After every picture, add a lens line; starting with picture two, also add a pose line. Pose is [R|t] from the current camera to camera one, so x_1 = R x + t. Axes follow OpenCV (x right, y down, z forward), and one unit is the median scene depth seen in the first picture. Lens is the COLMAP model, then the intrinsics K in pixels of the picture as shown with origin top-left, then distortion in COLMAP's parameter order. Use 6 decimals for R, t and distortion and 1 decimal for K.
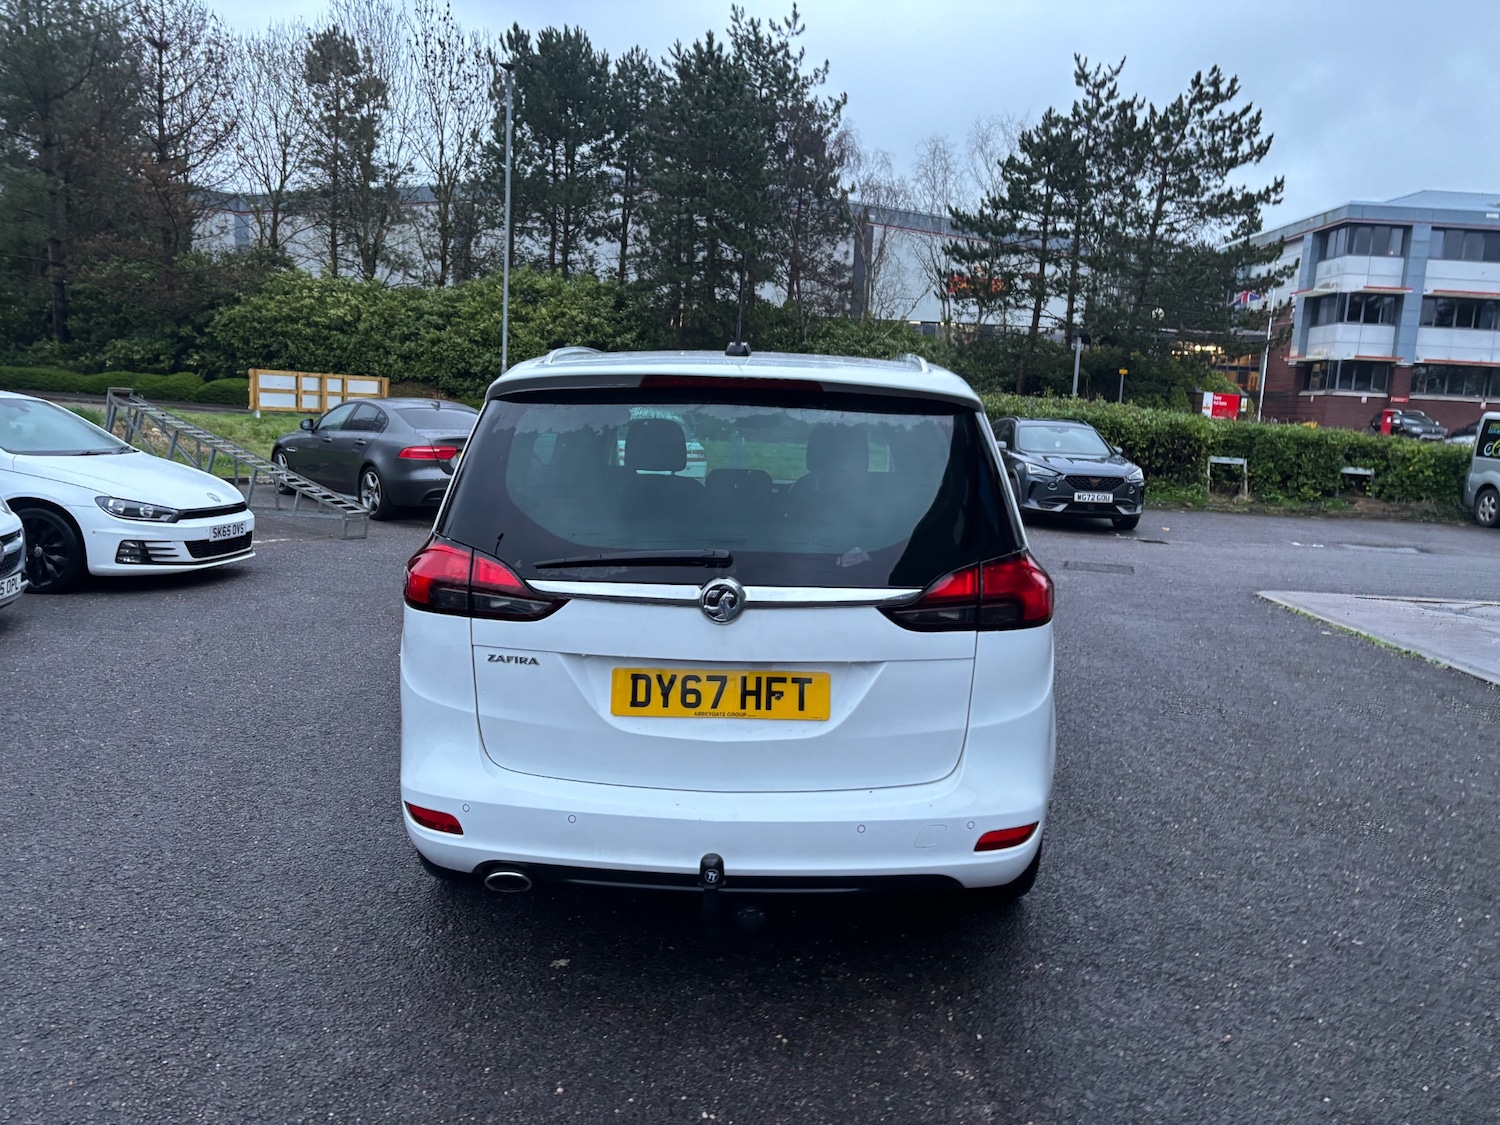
lens RADIAL K [[1141.7, 0, 750.0], [0, 1141.7, 562.5], [0, 0, 1]] dist [0.019973, -0.004164]
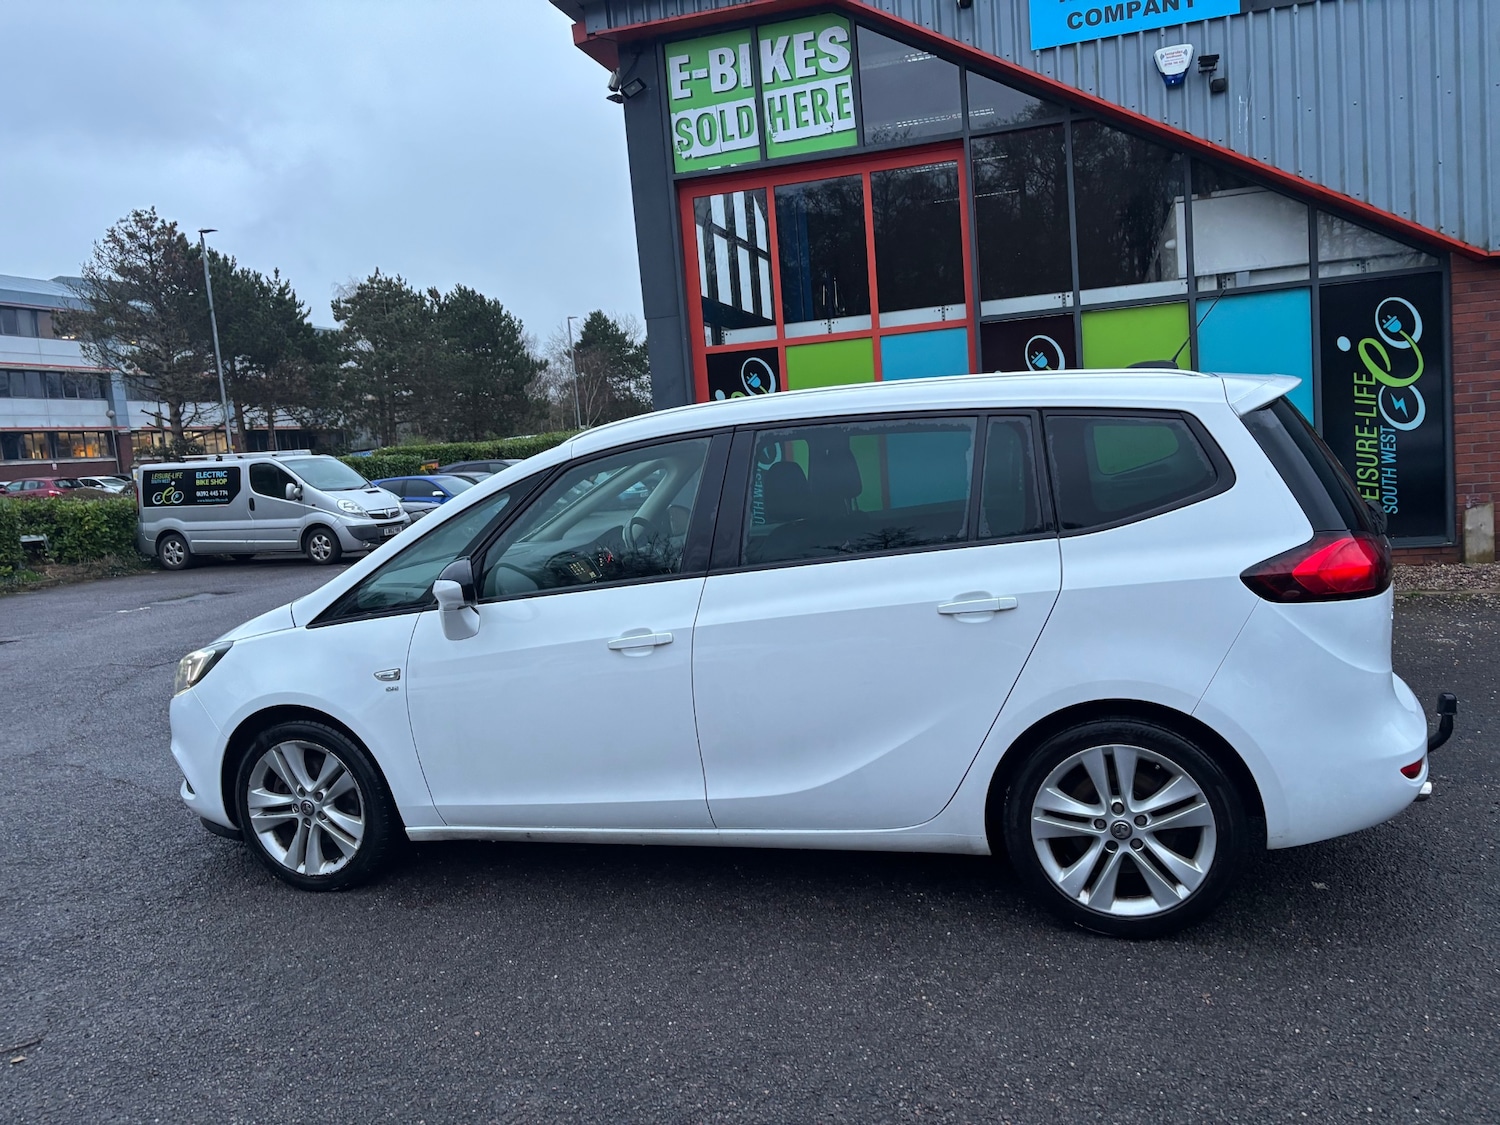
lens RADIAL K [[1139.7, 0, 750.0], [0, 1139.7, 562.5], [0, 0, 1]] dist [0.045497, -0.029906]
pose [[0.269819, -0.165178, 0.948638, -0.114602], [0.217878, 0.970099, 0.106945, -0.018498], [-0.937938, 0.177832, 0.297740, 0.094959]]
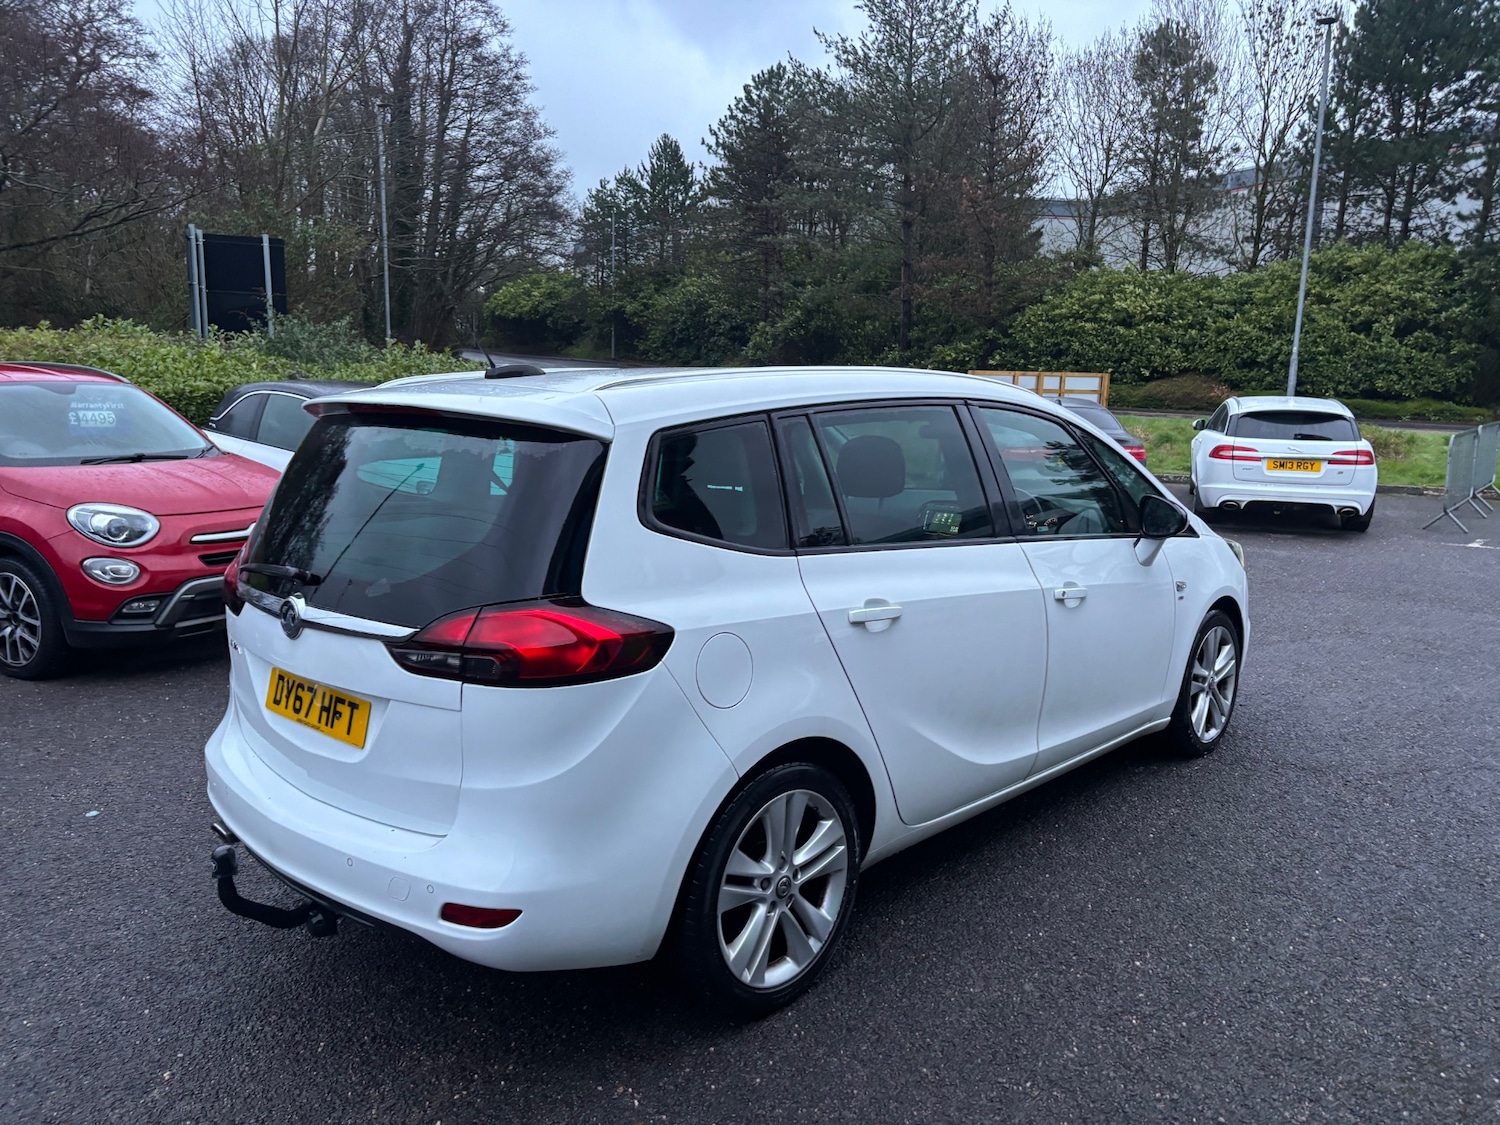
lens RADIAL K [[1134.2, 0, 753.0], [0, 1134.2, 555.1], [0, 0, 1]] dist [0.043626, -0.037931]
pose [[0.752300, 0.075790, -0.654447, 0.068624], [-0.075192, 0.996747, 0.028996, -0.006031], [0.654516, 0.027395, 0.755552, 0.033227]]
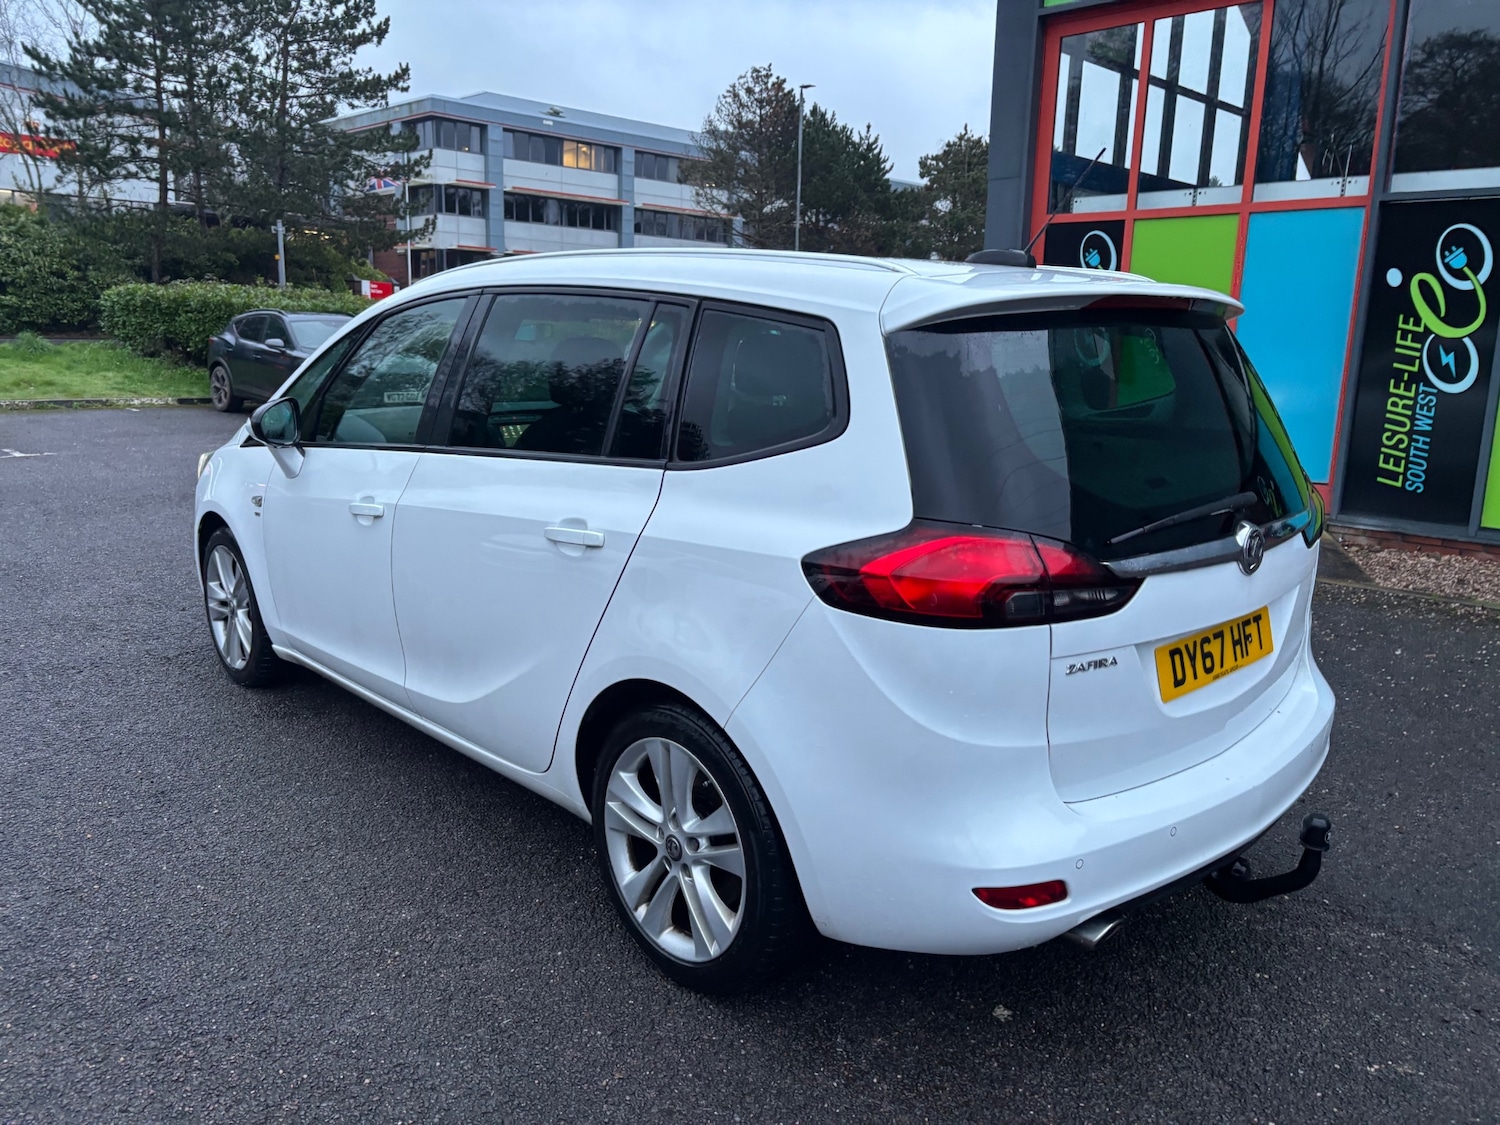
lens RADIAL K [[1134.2, 0, 753.0], [0, 1134.2, 555.1], [0, 0, 1]] dist [0.043626, -0.037931]
pose [[0.715309, -0.162428, 0.679669, -0.064675], [0.099780, 0.986386, 0.130715, -0.008424], [-0.691648, -0.025685, 0.721778, 0.042805]]
